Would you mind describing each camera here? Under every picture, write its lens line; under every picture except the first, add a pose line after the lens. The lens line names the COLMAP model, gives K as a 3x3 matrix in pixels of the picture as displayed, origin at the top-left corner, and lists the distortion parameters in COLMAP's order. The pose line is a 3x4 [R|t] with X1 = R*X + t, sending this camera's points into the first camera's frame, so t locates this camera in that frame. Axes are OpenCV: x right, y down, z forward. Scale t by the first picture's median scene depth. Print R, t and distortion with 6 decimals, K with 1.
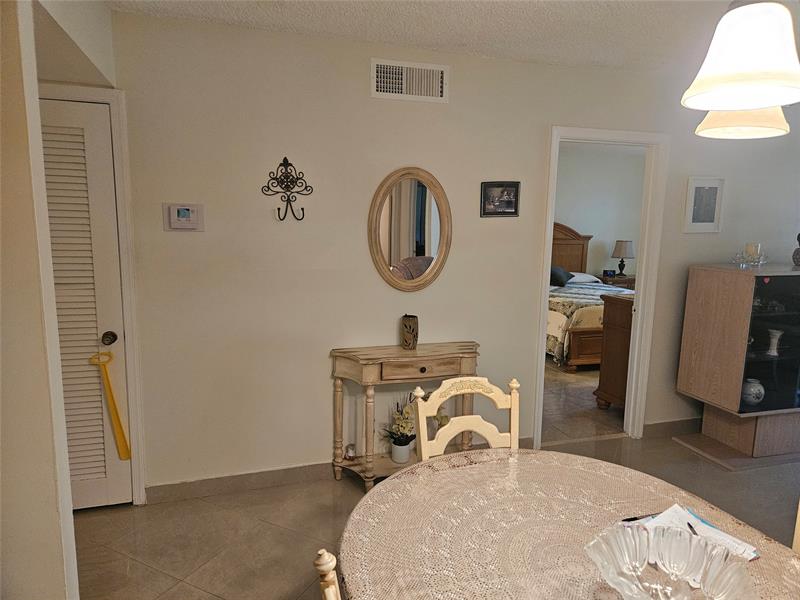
lens RADIAL K [[535.2, 0, 400.0], [0, 535.2, 302.2], [0, 0, 1]] dist [0.081715, -0.073132]
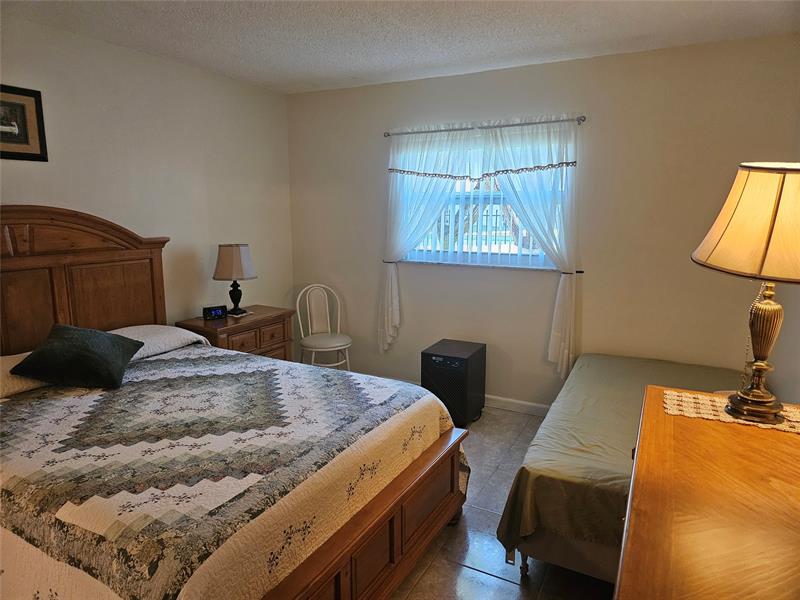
lens RADIAL K [[535.2, 0, 400.9], [0, 535.2, 300.6], [0, 0, 1]] dist [0.081715, -0.073132]
pose [[0.713100, -0.139774, 0.686988, 0.173679], [0.114426, 0.989988, 0.082646, -0.085432], [-0.691661, 0.019674, 0.721954, 0.533352]]
